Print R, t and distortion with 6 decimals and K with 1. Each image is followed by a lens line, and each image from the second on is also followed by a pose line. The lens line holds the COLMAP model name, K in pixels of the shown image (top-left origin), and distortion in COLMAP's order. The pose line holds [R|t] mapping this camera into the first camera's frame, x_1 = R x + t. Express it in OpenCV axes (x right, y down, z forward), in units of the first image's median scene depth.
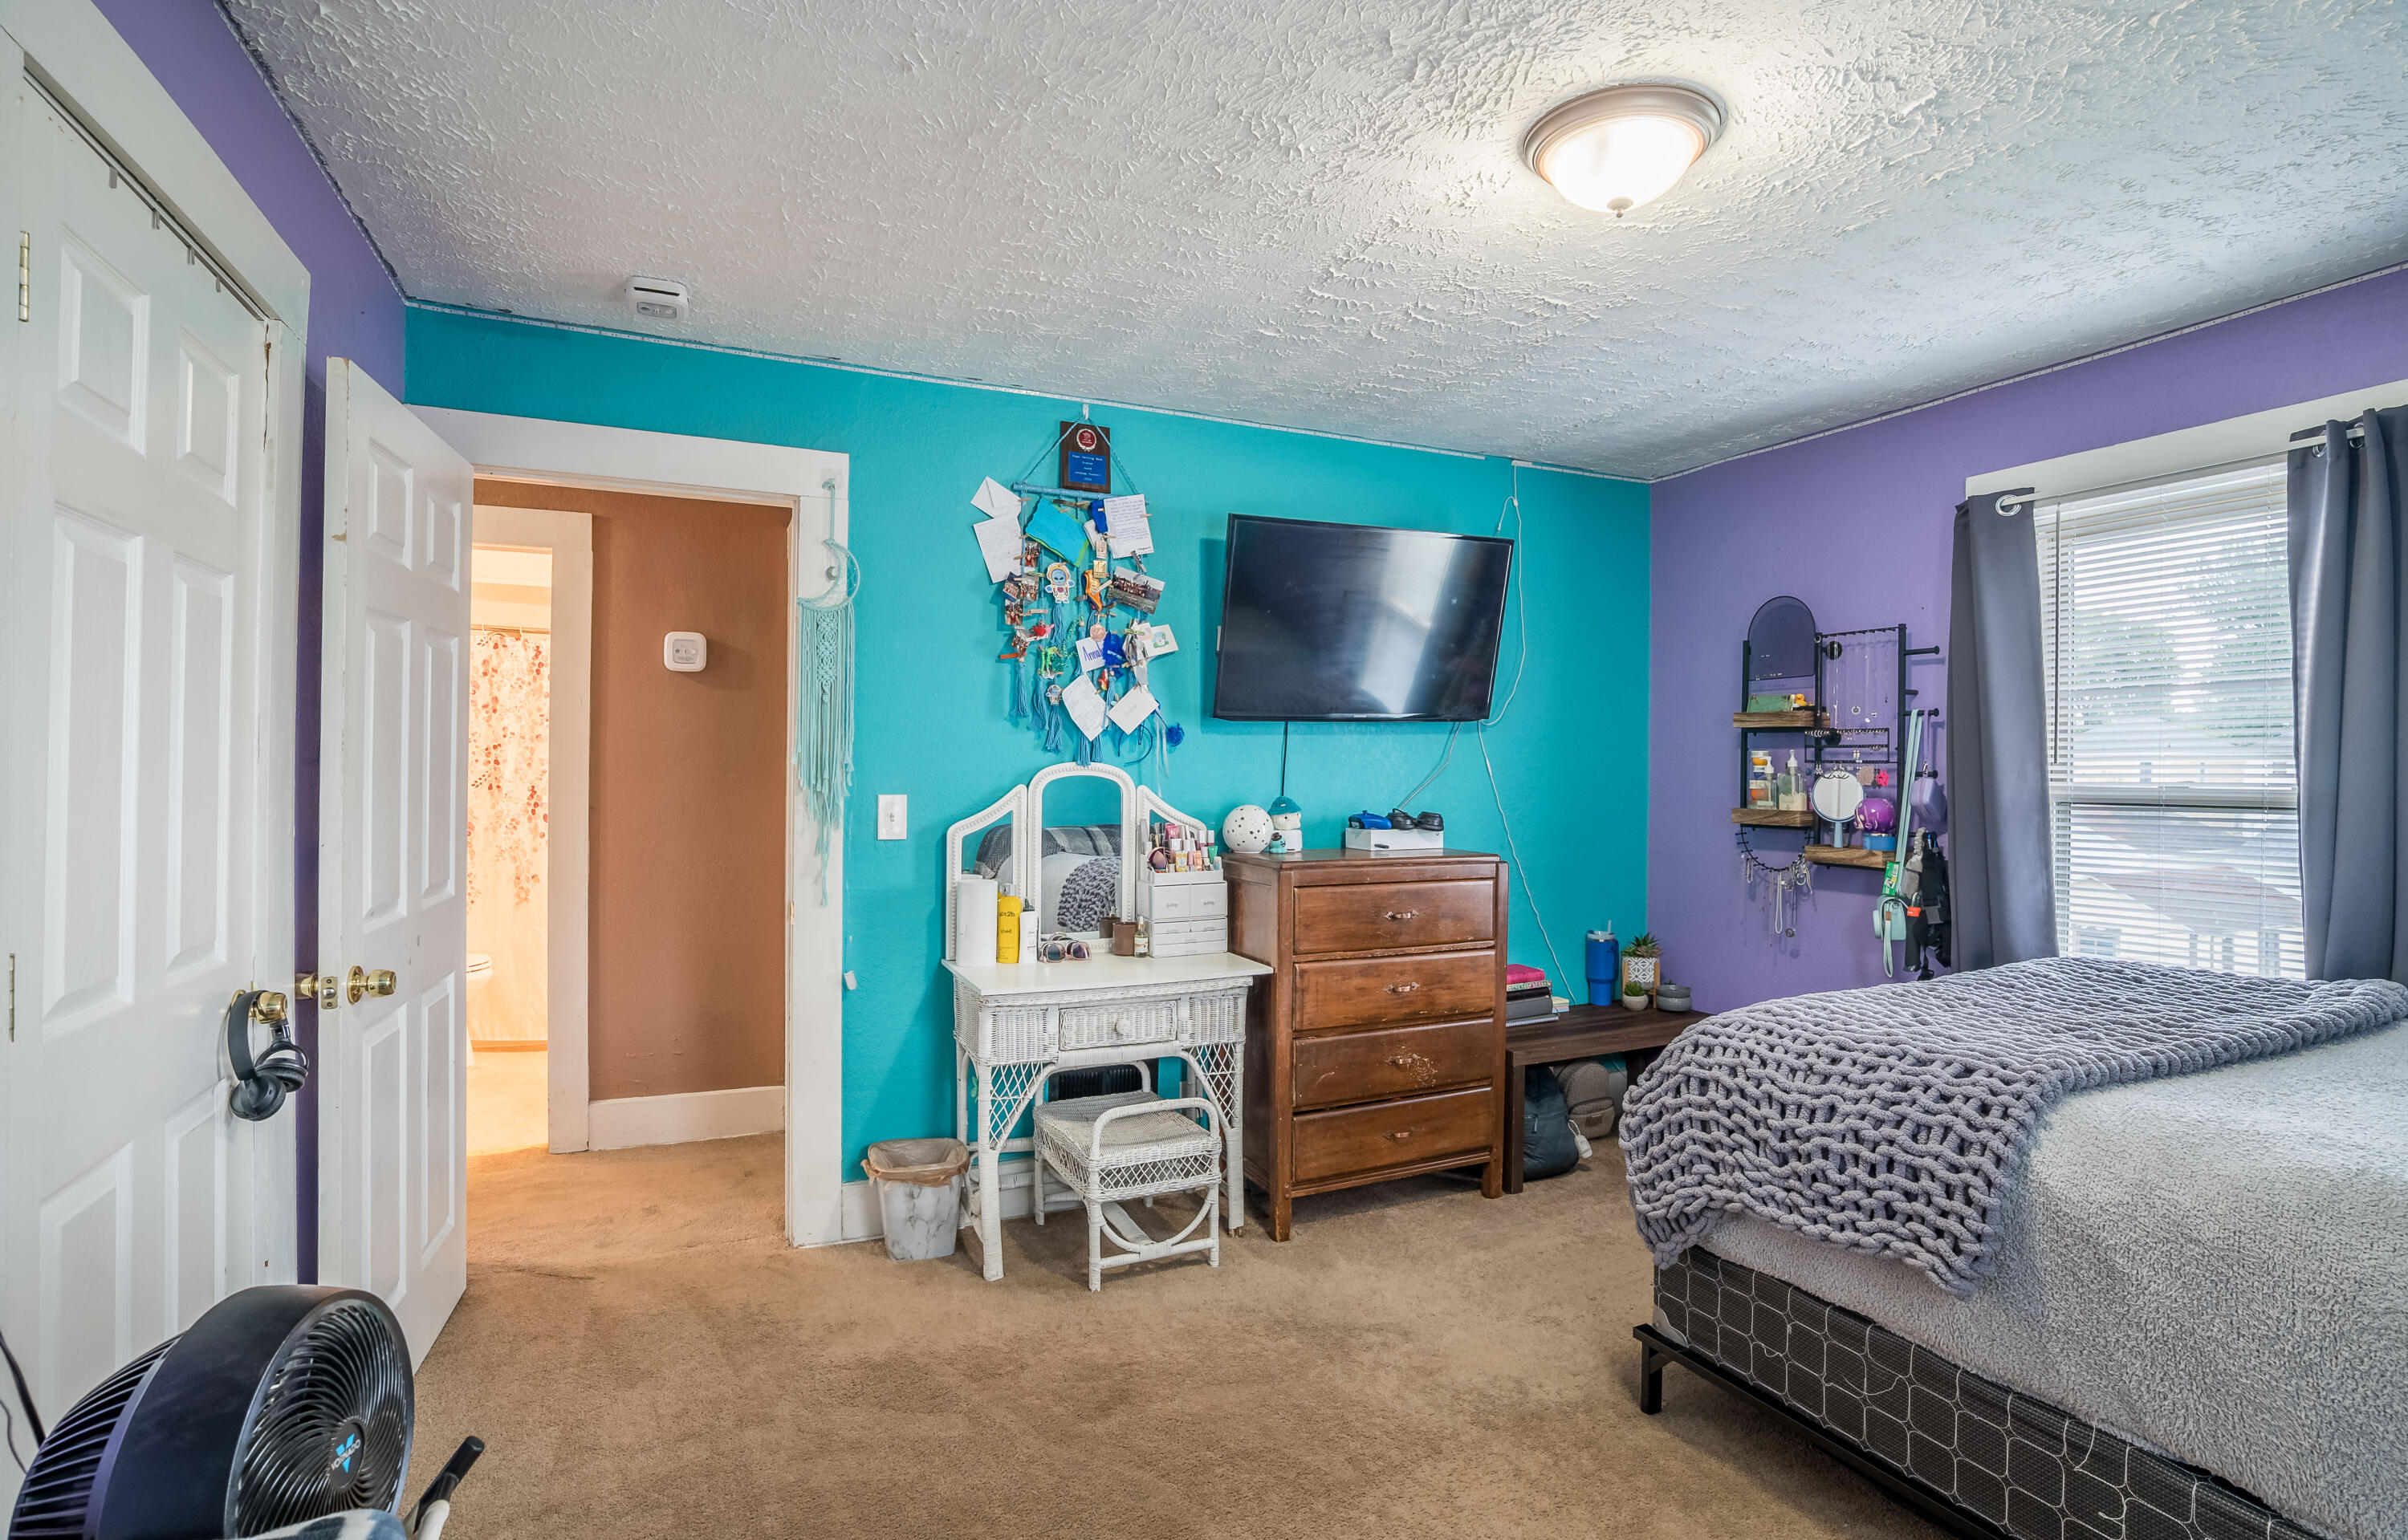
lens RADIAL K [[1120.6, 0, 1204.0], [0, 1120.6, 770.0], [0, 0, 1]] dist [-0.003440, -0.000385]
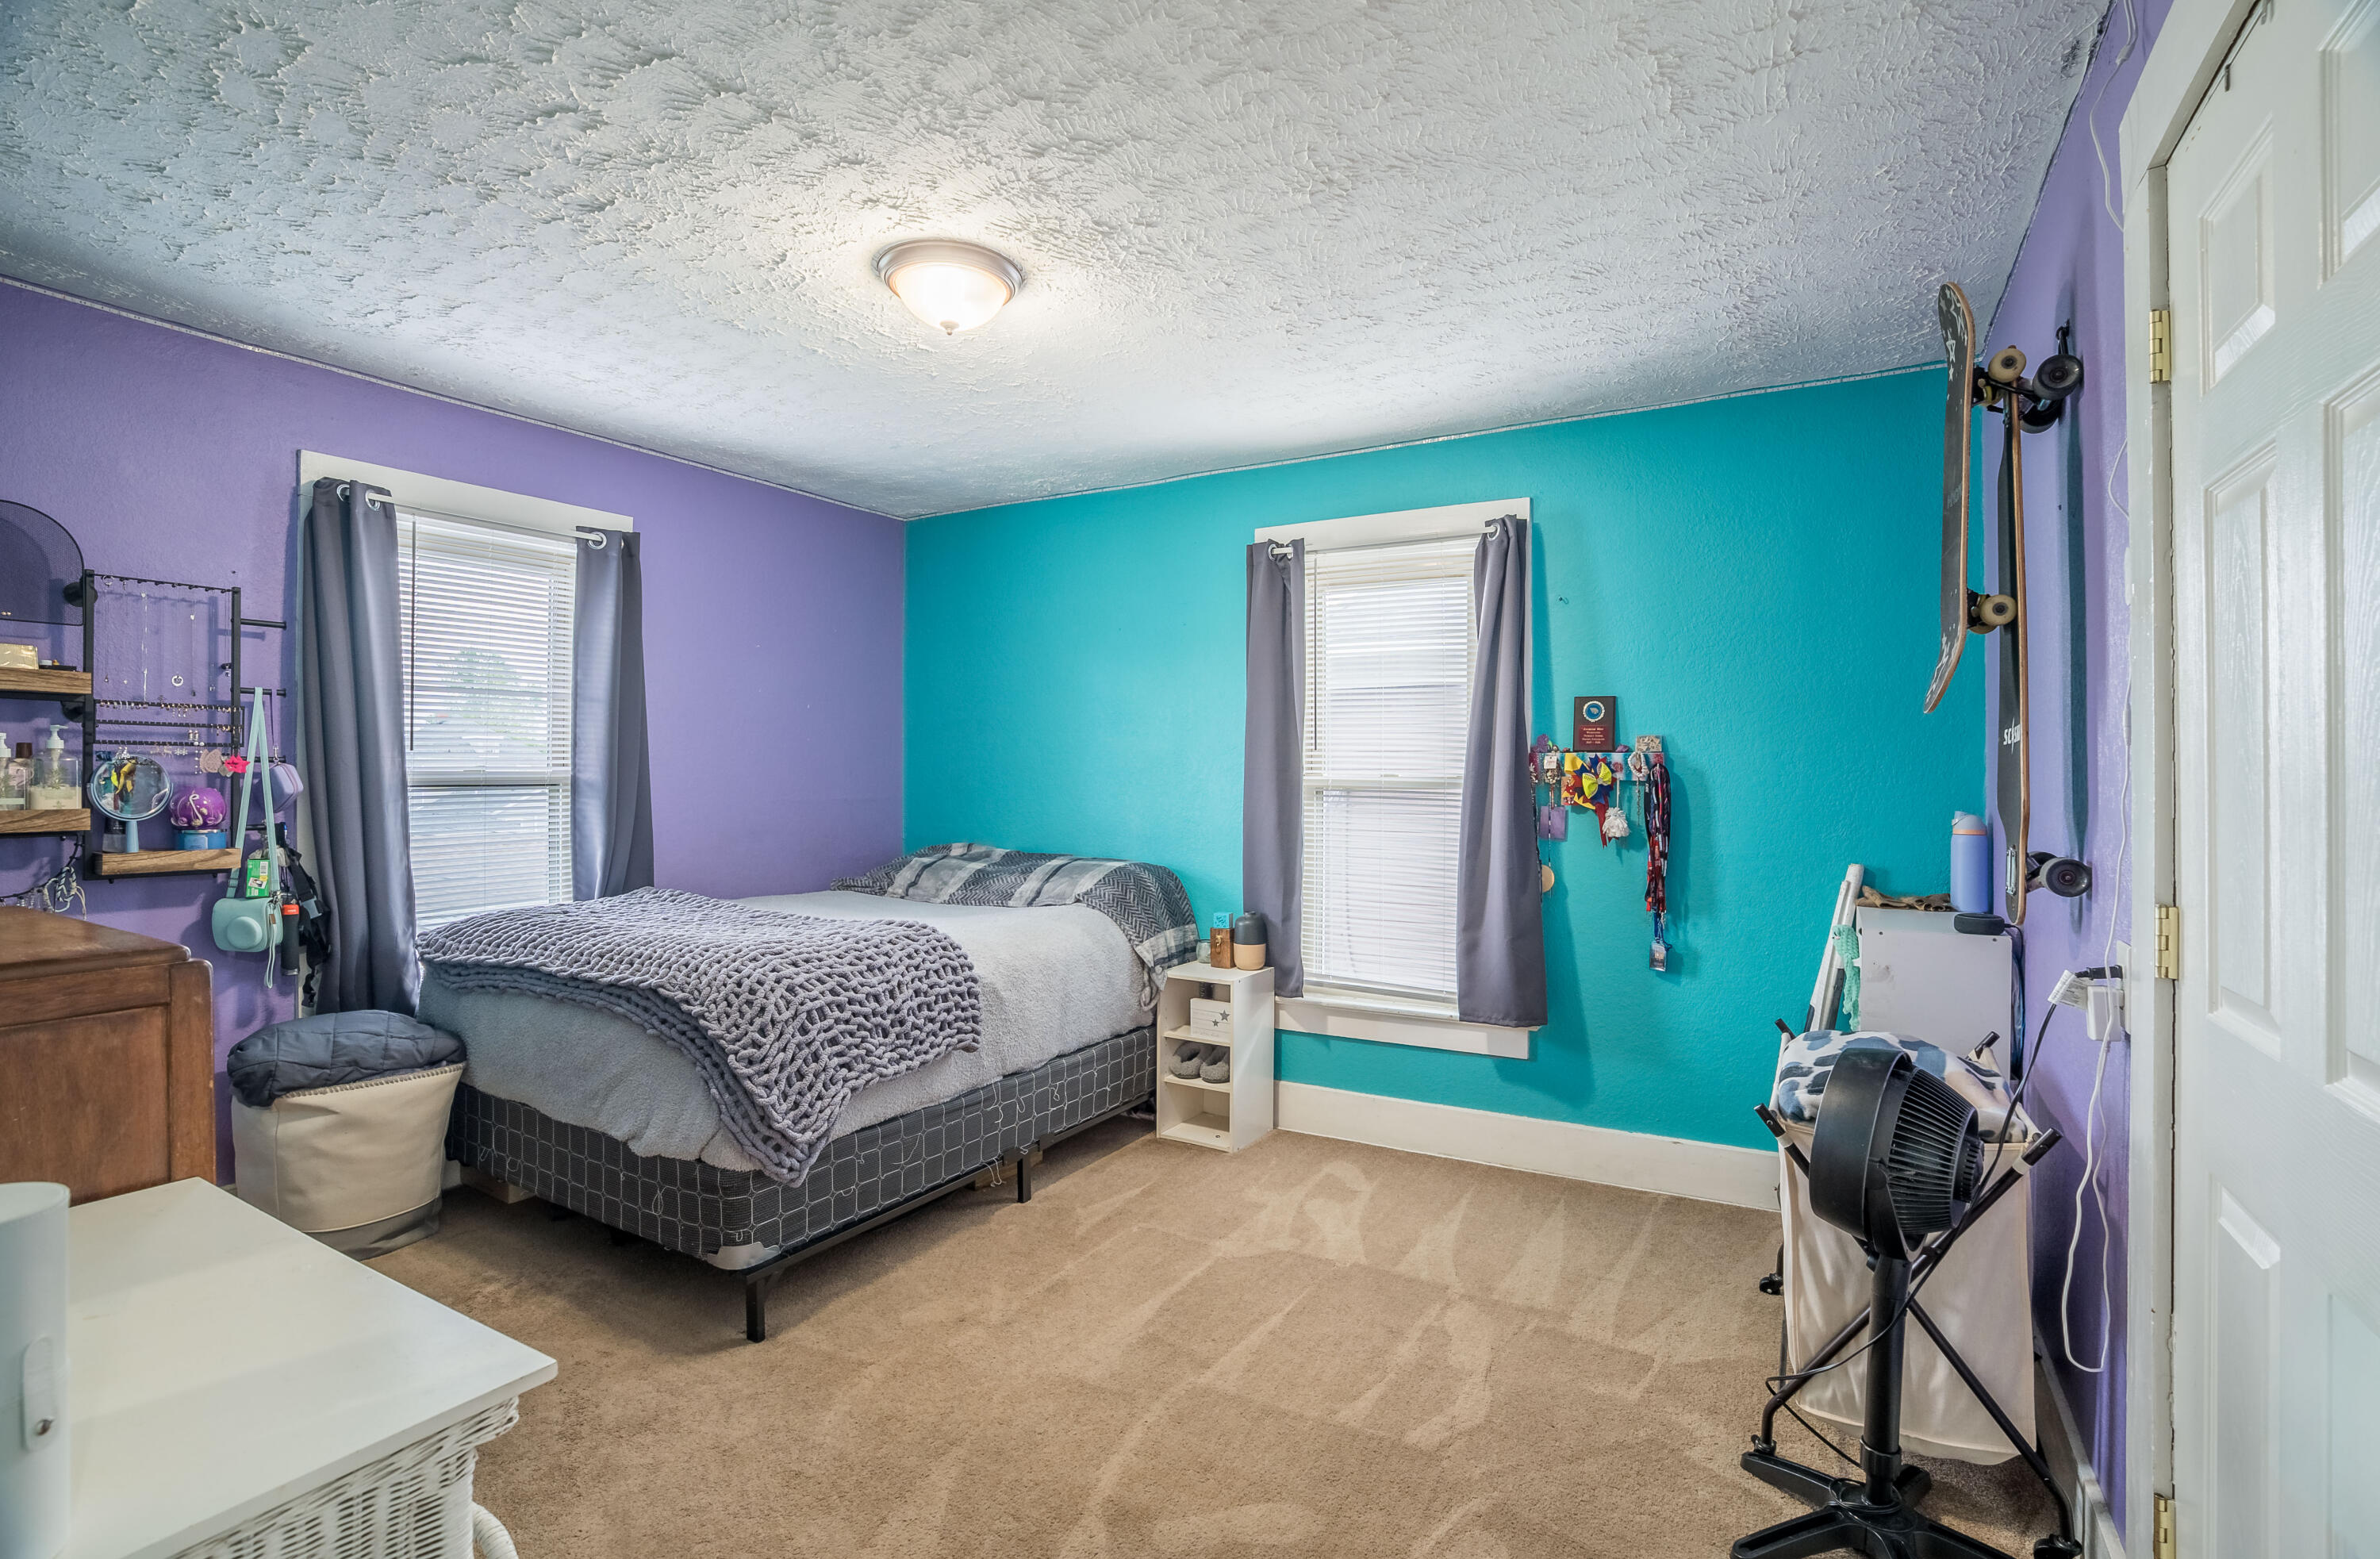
lens RADIAL K [[1078.2, 0, 1190.0], [0, 1078.2, 779.5], [0, 0, 1]] dist [-0.003011, -0.000123]
pose [[-0.548555, -0.011620, 0.836034, -0.581053], [-0.003528, 0.999927, 0.011583, 0.008314], [-0.836107, 0.003405, -0.548555, 1.001824]]
